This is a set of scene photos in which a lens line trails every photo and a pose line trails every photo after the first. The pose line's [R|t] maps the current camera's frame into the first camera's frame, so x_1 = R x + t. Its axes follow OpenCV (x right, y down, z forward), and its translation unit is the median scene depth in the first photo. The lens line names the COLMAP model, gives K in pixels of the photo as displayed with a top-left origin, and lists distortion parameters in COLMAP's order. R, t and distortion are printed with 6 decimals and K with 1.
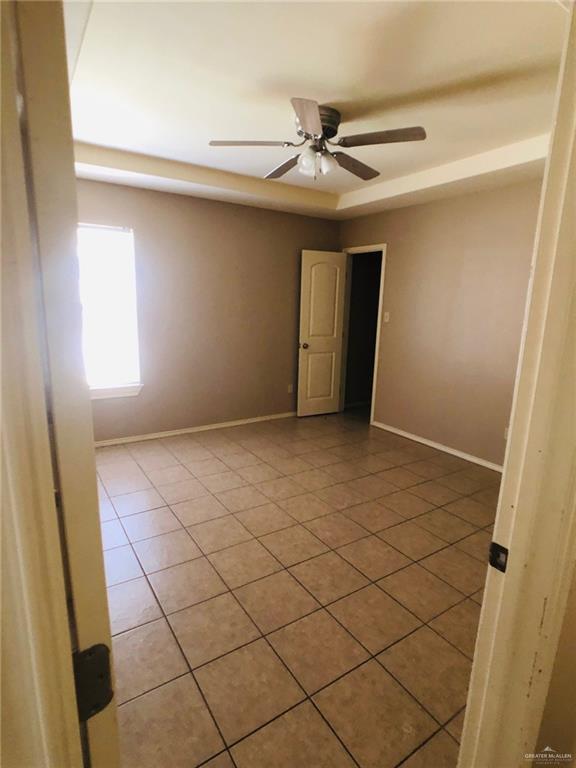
lens RADIAL K [[405.7, 0, 287.2], [0, 405.7, 389.6], [0, 0, 1]] dist [-0.011840, 0.001220]
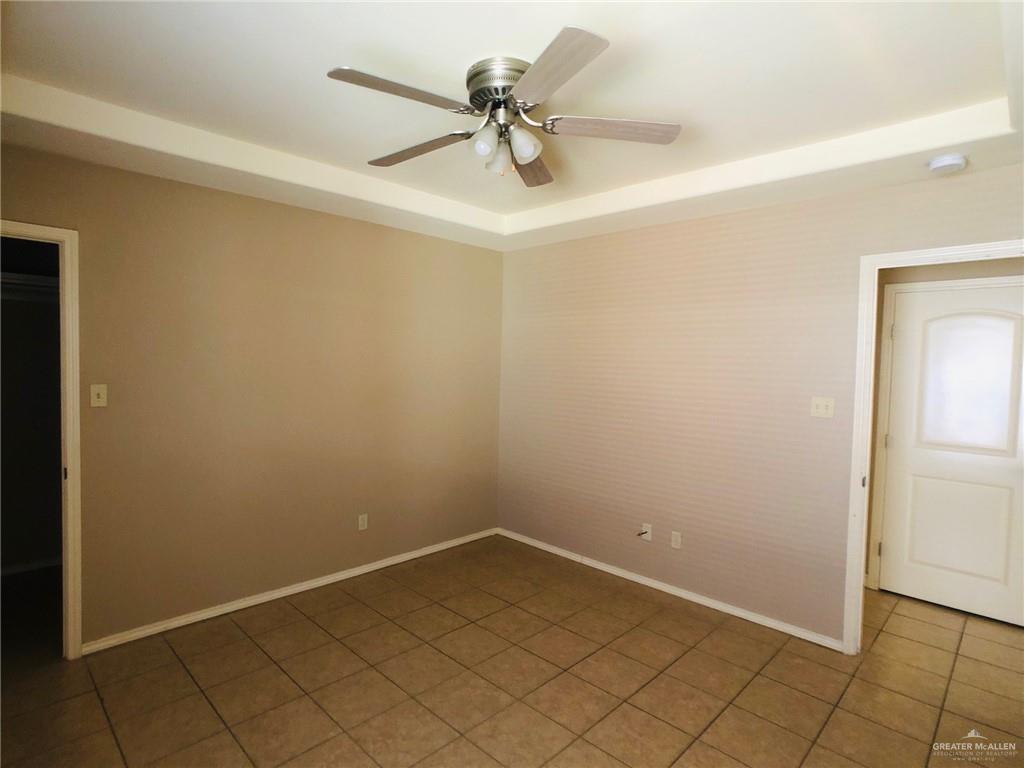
lens RADIAL K [[540.9, 0, 491.7], [0, 540.9, 386.1], [0, 0, 1]] dist [-0.011840, 0.001220]
pose [[-0.195058, -0.073331, 0.978047, -0.652275], [0.183496, 0.976865, 0.109838, -0.277564], [-0.963474, 0.200893, -0.177089, 1.095771]]
